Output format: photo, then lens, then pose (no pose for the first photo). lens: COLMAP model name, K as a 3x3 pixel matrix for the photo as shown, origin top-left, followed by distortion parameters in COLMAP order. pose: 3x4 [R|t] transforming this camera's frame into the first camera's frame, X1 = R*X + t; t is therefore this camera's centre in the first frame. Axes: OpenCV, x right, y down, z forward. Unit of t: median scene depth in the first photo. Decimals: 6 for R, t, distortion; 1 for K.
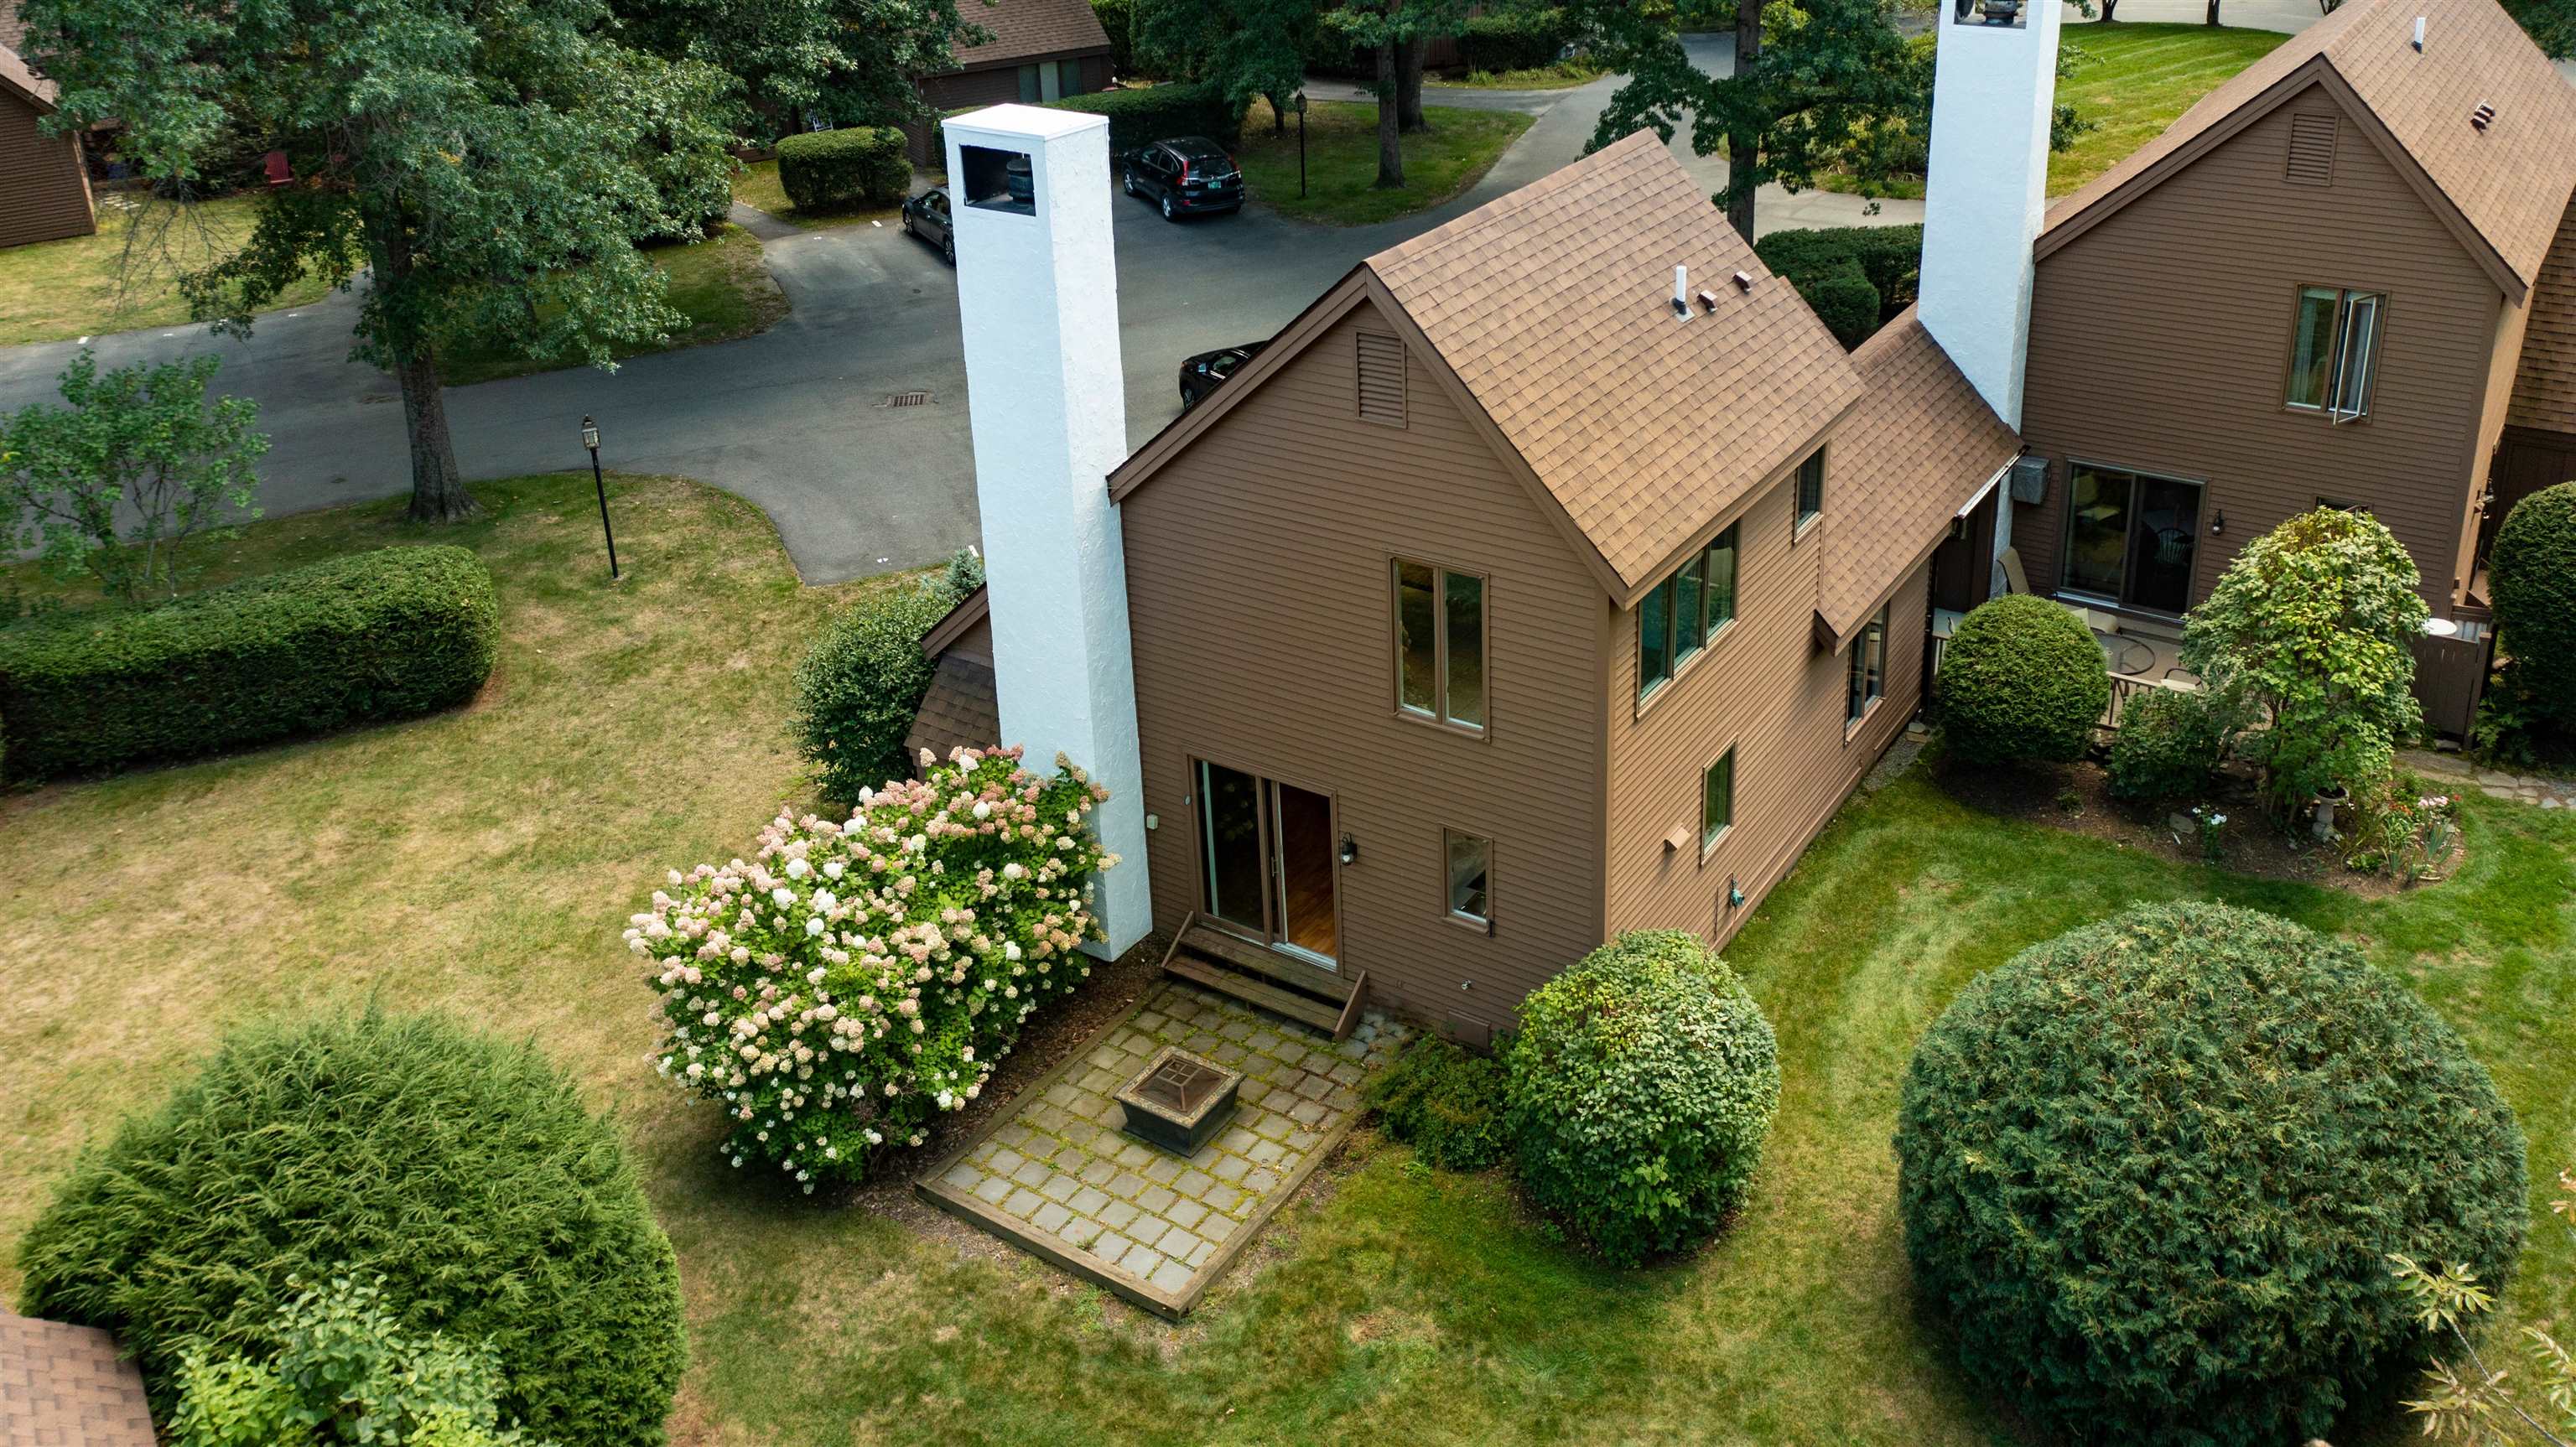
lens RADIAL K [[2089.7, 0, 1345.4], [0, 2089.7, 719.5], [0, 0, 1]] dist [-0.007847, -0.006261]
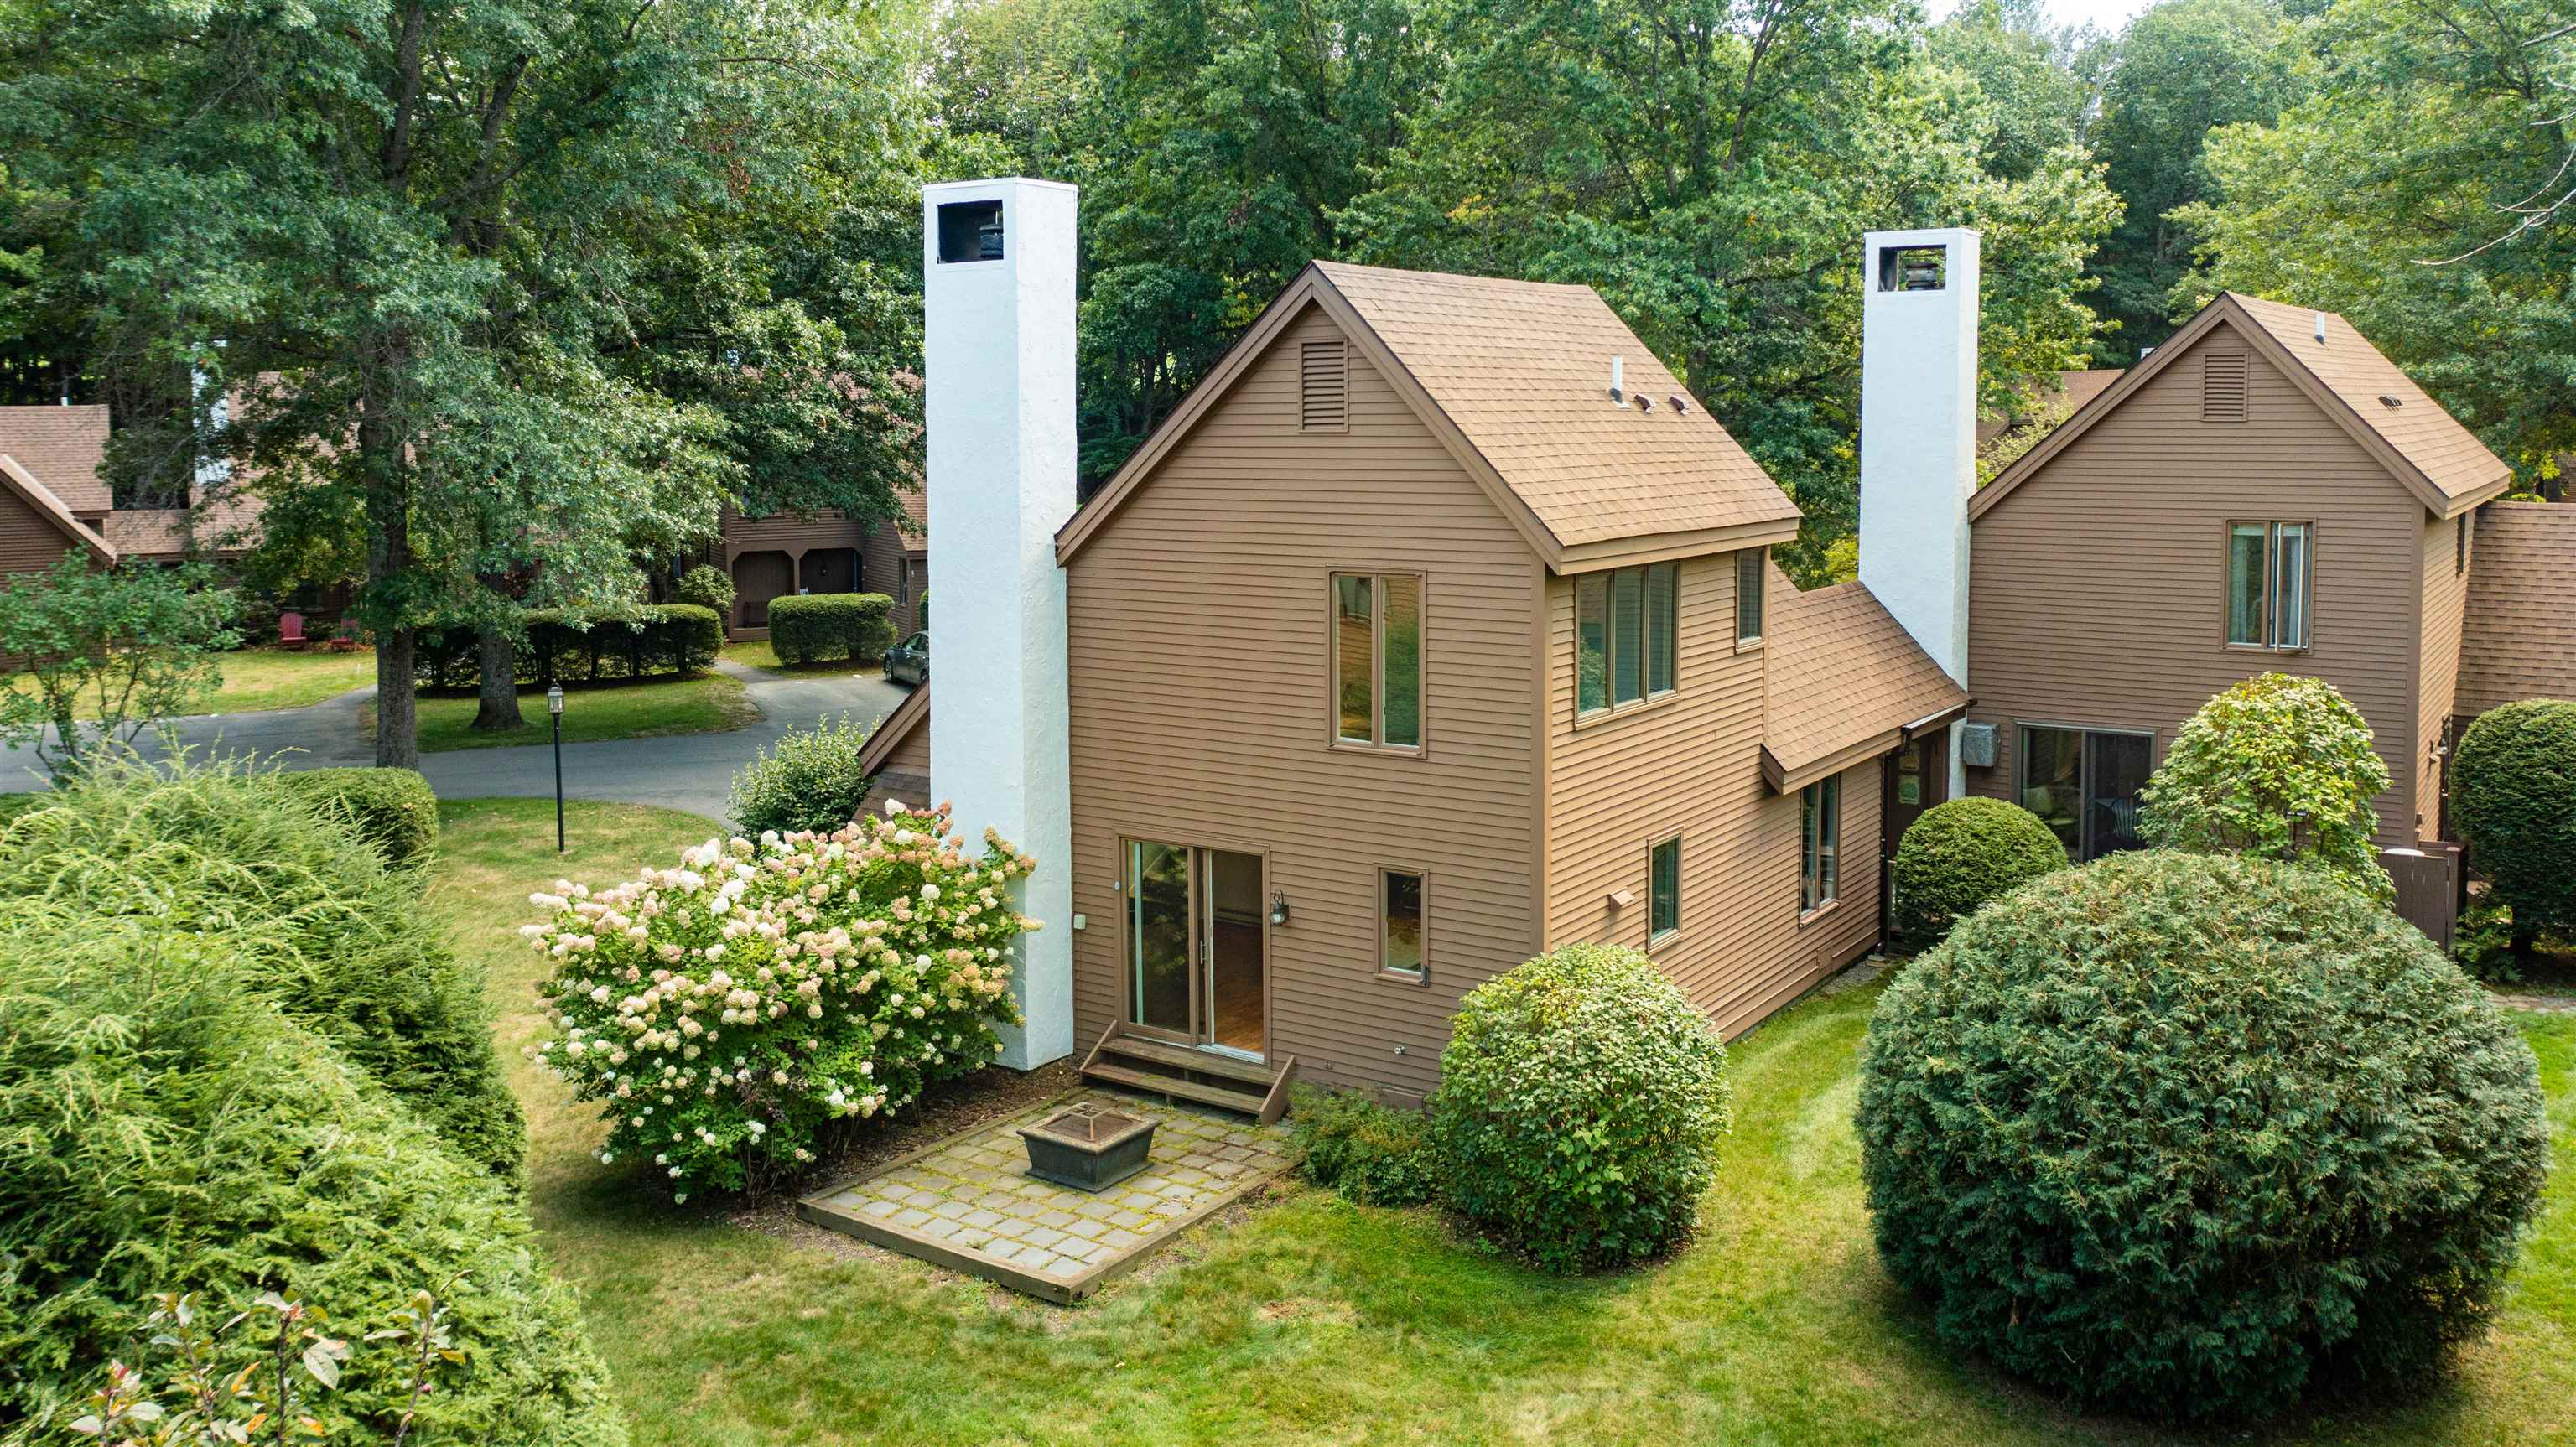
lens RADIAL K [[2102.3, 0, 1288.0], [0, 2102.3, 723.5], [0, 0, 1]] dist [-0.010253, -0.001893]
pose [[0.999419, 0.029907, -0.016375, 0.020565], [-0.033410, 0.954824, -0.295287, 0.296099], [0.006804, 0.295662, 0.955268, 0.054417]]
